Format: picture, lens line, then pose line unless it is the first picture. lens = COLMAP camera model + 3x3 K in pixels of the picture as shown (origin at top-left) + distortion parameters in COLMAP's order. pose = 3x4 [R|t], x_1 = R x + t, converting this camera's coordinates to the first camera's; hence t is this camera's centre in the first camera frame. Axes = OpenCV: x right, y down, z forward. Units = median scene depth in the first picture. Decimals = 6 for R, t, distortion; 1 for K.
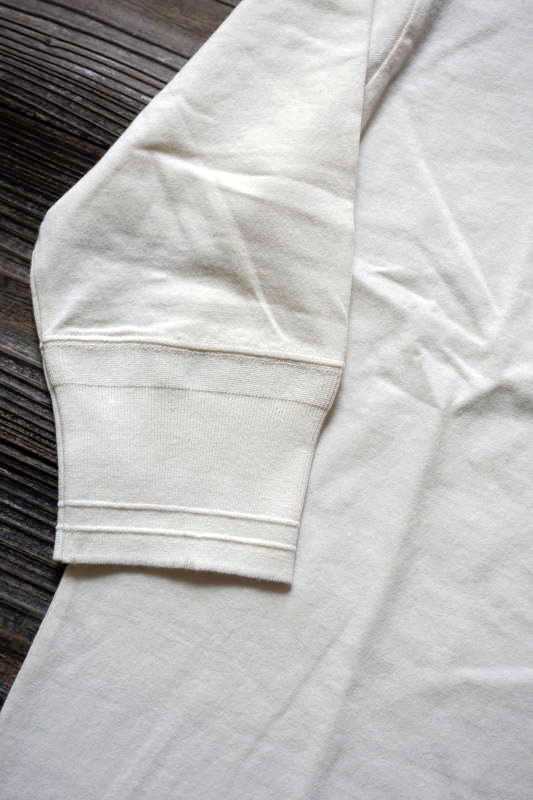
lens RADIAL K [[943.2, 0, 264.9], [0, 943.2, 397.8], [0, 0, 1]] dist [0.039127, 0.000000]
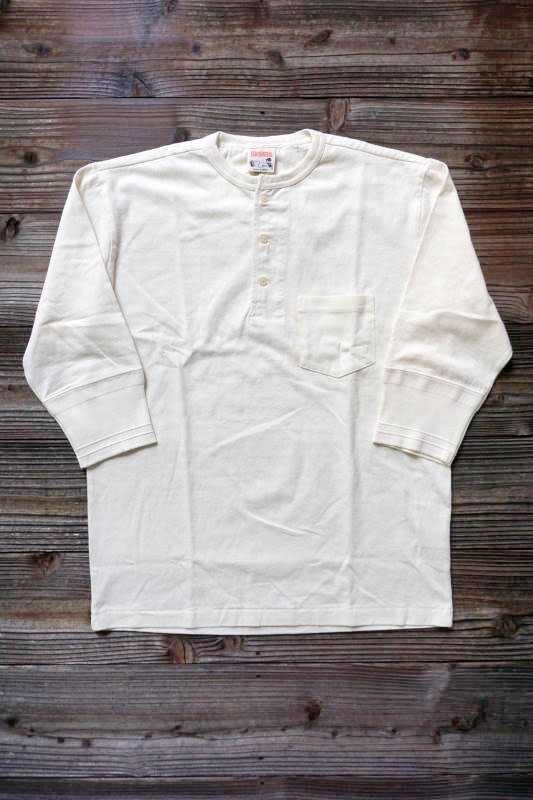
lens RADIAL K [[760.9, 0, 269.7], [0, 760.9, 399.6], [0, 0, 1]] dist [-0.026227, 0.000000]
pose [[0.907209, -0.419162, 0.035700, 0.307745], [0.405122, 0.893372, 0.194326, -0.236609], [-0.113347, -0.161831, 0.980287, -1.324413]]
